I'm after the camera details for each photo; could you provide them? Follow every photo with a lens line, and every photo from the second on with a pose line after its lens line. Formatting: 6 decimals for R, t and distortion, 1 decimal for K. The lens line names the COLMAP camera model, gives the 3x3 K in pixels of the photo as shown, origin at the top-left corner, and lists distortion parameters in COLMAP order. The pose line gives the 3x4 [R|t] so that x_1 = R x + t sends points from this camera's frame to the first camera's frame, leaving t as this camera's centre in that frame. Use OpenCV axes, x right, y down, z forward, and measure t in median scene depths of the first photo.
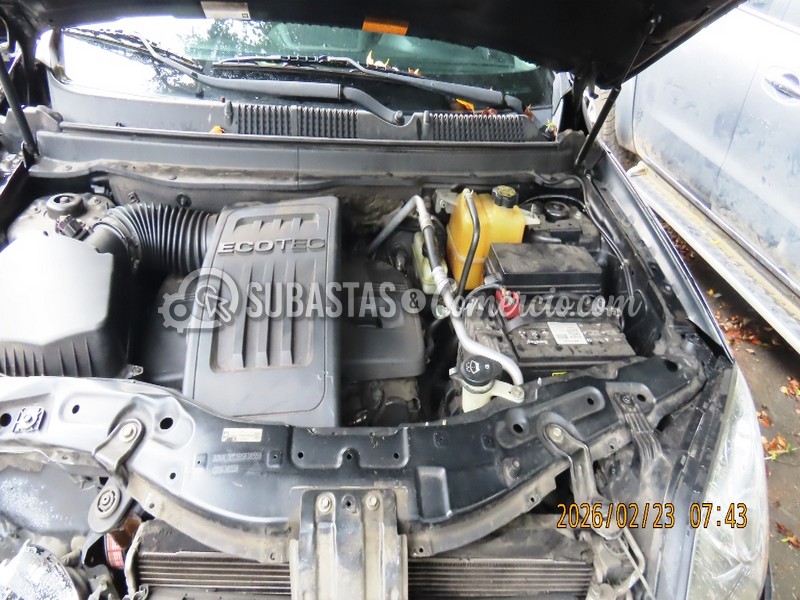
lens RADIAL K [[574.1, 0, 414.4], [0, 574.1, 314.6], [0, 0, 1]] dist [-0.004130, -0.001125]
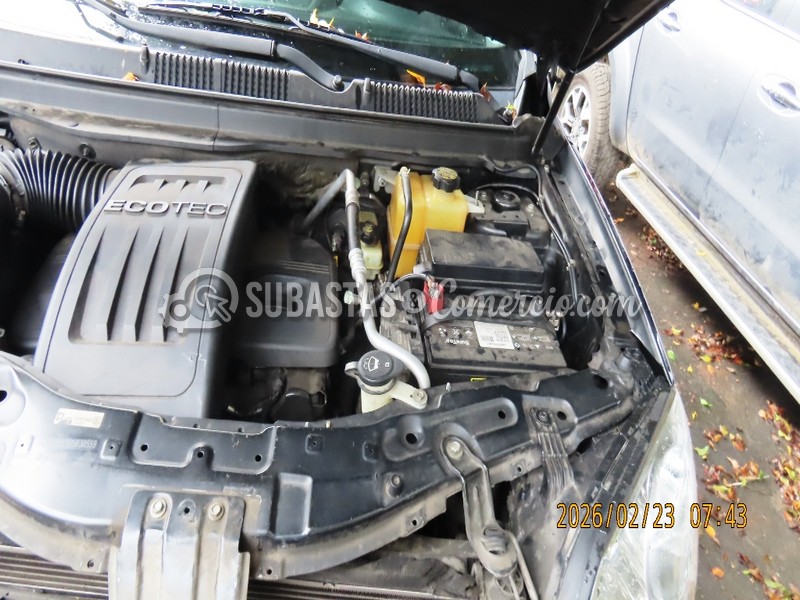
lens RADIAL K [[549.0, 0, 444.9], [0, 549.0, 296.8], [0, 0, 1]] dist [-0.004733, -0.002081]
pose [[0.995842, 0.090797, -0.007440, 0.197135], [-0.090867, 0.995817, -0.009584, -0.012501], [0.006539, 0.010221, 0.999926, 0.143646]]
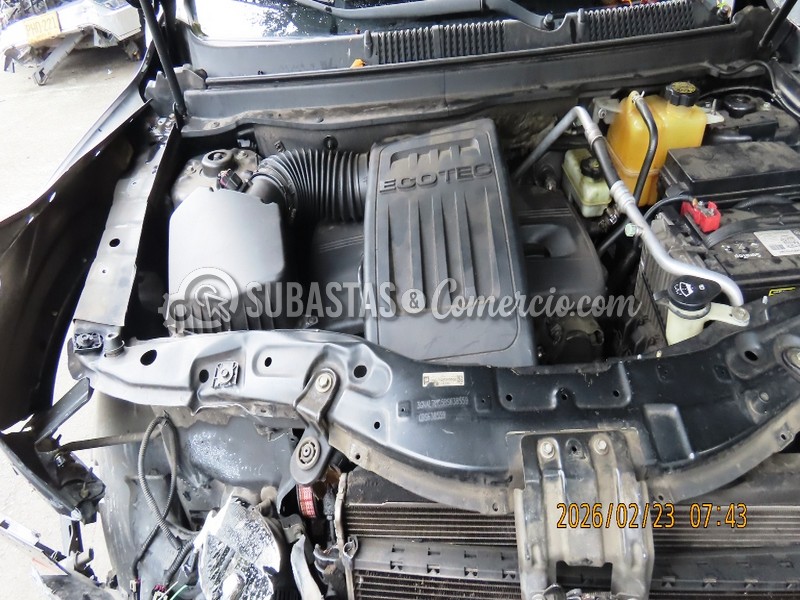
lens RADIAL K [[546.6, 0, 357.9], [0, 546.6, 289.6], [0, 0, 1]] dist [-0.004671, 0.002502]
pose [[0.980699, -0.078979, -0.178864, -0.218842], [0.087806, 0.995253, 0.041974, 0.012818], [0.174700, -0.056870, 0.982978, 0.091817]]
